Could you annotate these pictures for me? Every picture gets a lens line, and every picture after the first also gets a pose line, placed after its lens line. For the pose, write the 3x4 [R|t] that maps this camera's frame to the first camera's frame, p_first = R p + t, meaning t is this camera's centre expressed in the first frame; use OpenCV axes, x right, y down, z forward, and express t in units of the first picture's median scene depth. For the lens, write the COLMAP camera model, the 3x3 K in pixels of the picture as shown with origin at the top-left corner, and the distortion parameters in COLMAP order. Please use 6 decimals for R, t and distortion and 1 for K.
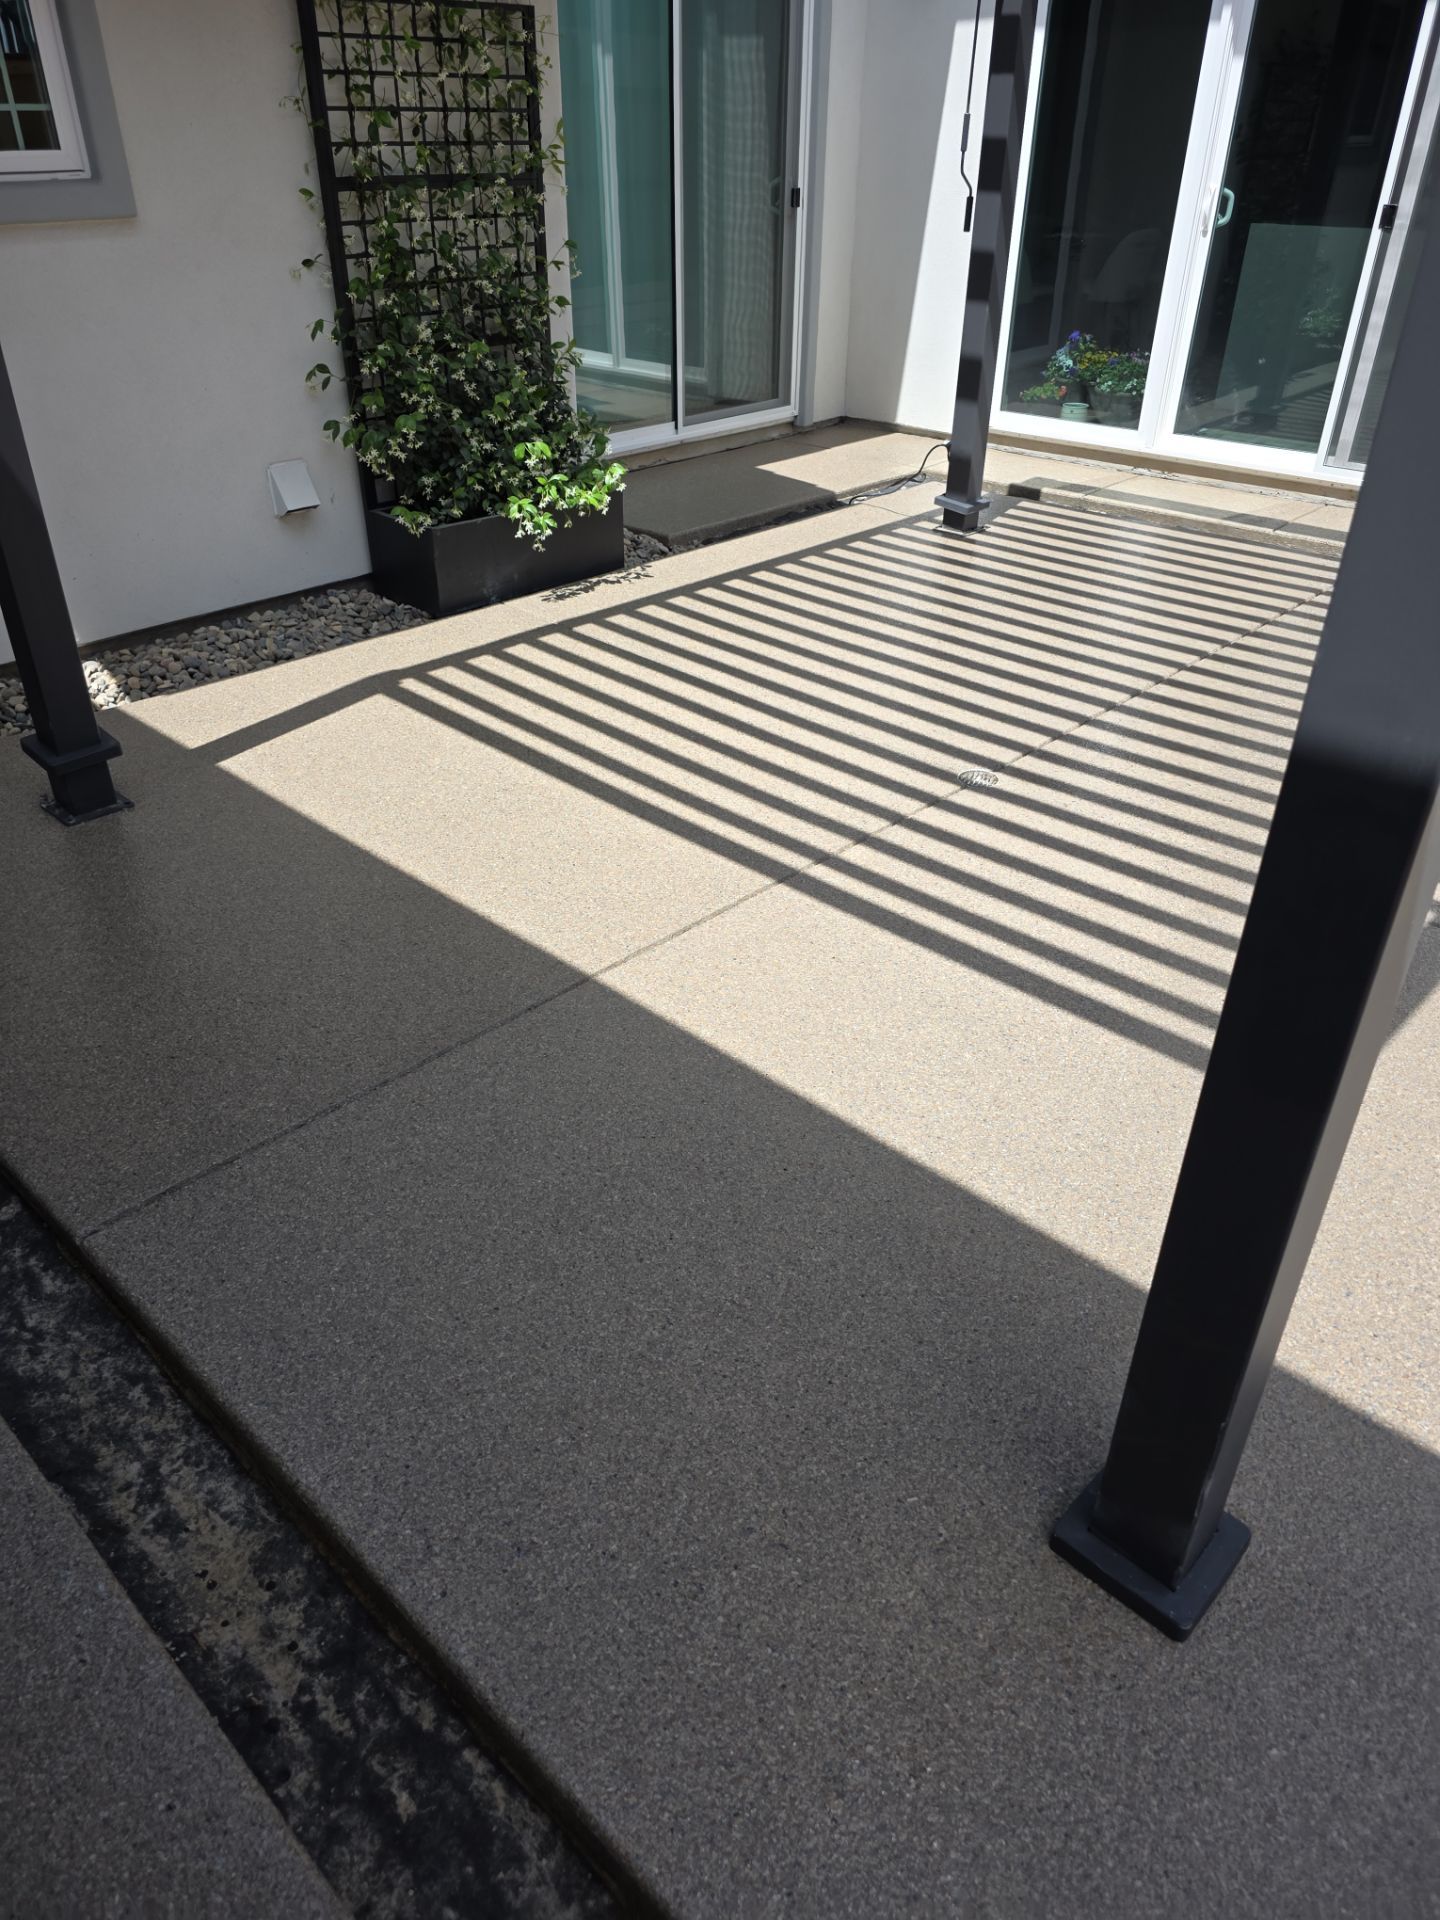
lens RADIAL K [[1294.1, 0, 710.8], [0, 1294.1, 934.6], [0, 0, 1]] dist [0.056203, -0.043424]
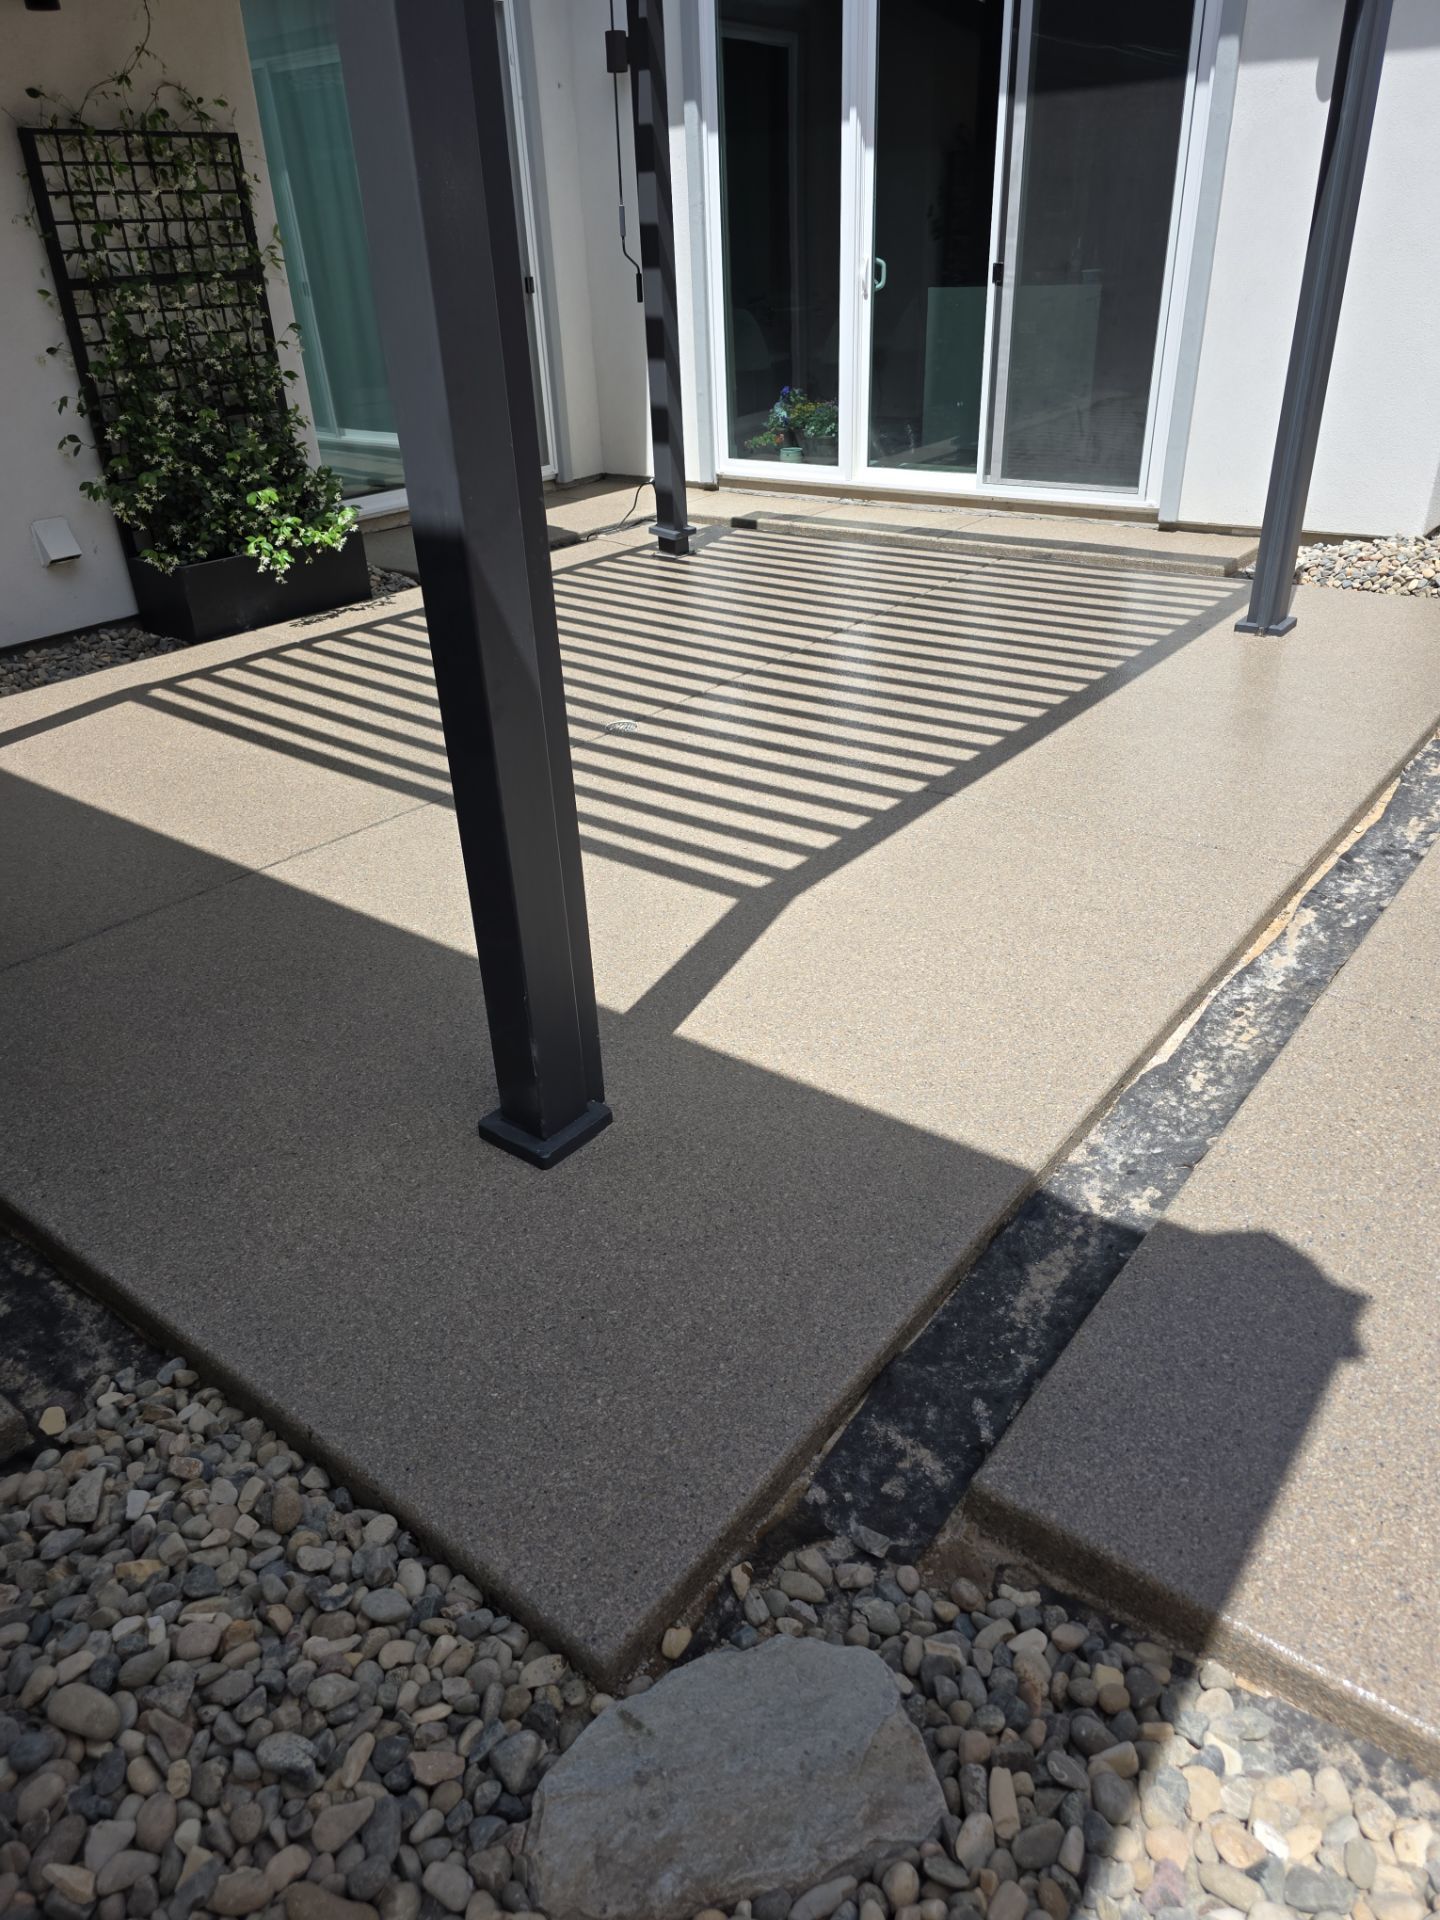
lens RADIAL K [[1294.1, 0, 722.0], [0, 1294.1, 957.4], [0, 0, 1]] dist [0.056203, -0.043424]
pose [[0.994699, -0.083218, 0.060396, 0.172476], [0.086001, 0.995277, -0.045033, 0.133203], [-0.056363, 0.049988, 0.997158, -0.181797]]
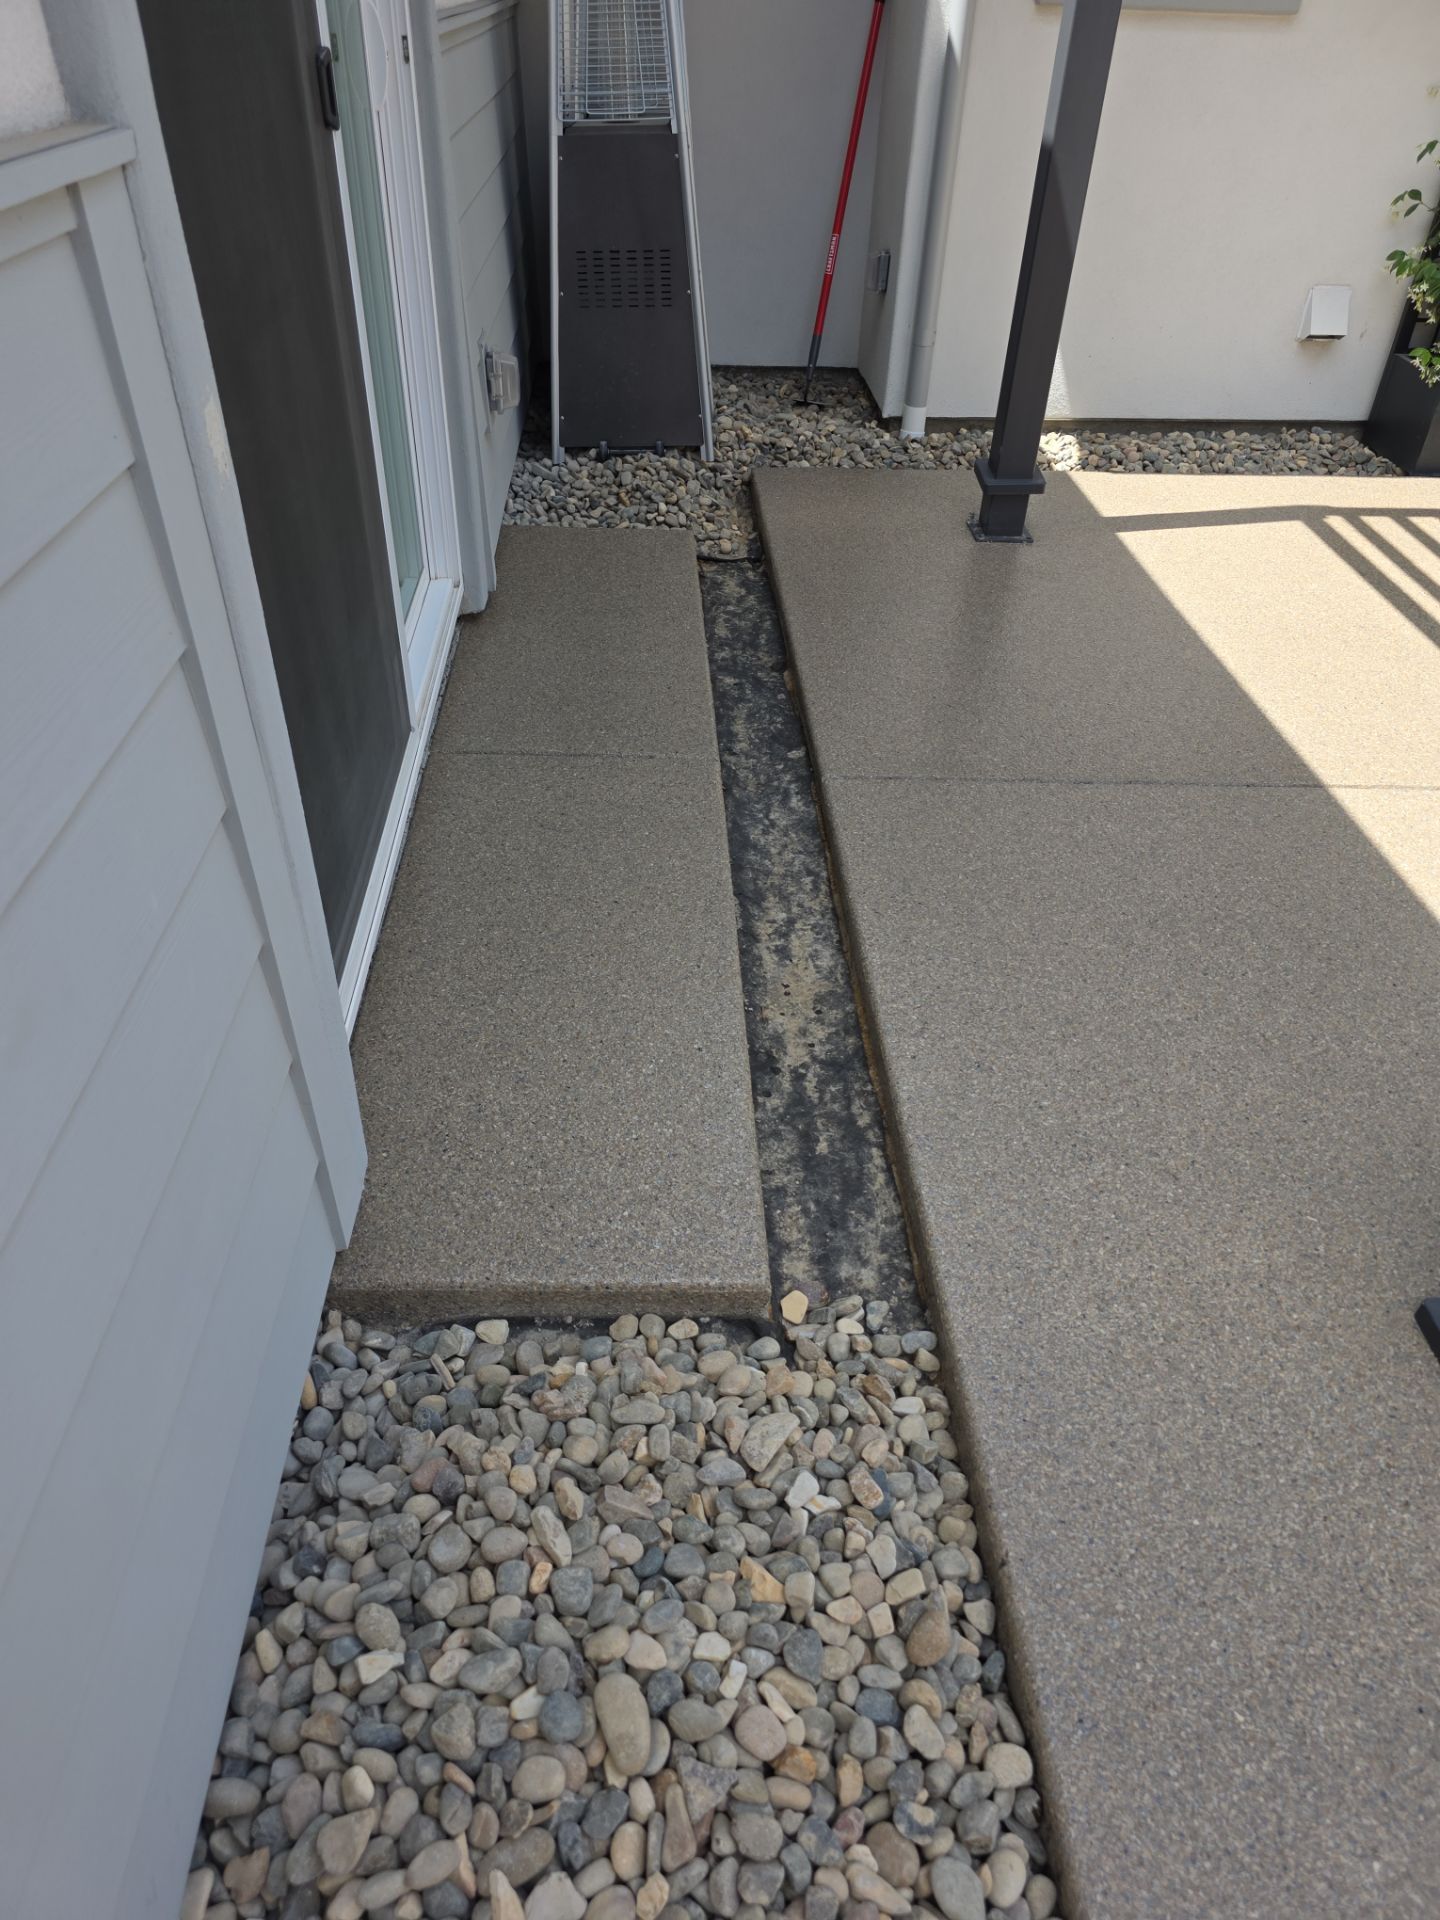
lens RADIAL K [[1325.6, 0, 711.6], [0, 1325.6, 965.0], [0, 0, 1]] dist [0.045442, -0.037265]
pose [[0.718699, 0.435554, -0.542001, 0.117229], [-0.393013, 0.897499, 0.200094, 0.085497], [0.573597, 0.069206, 0.816209, -0.070407]]
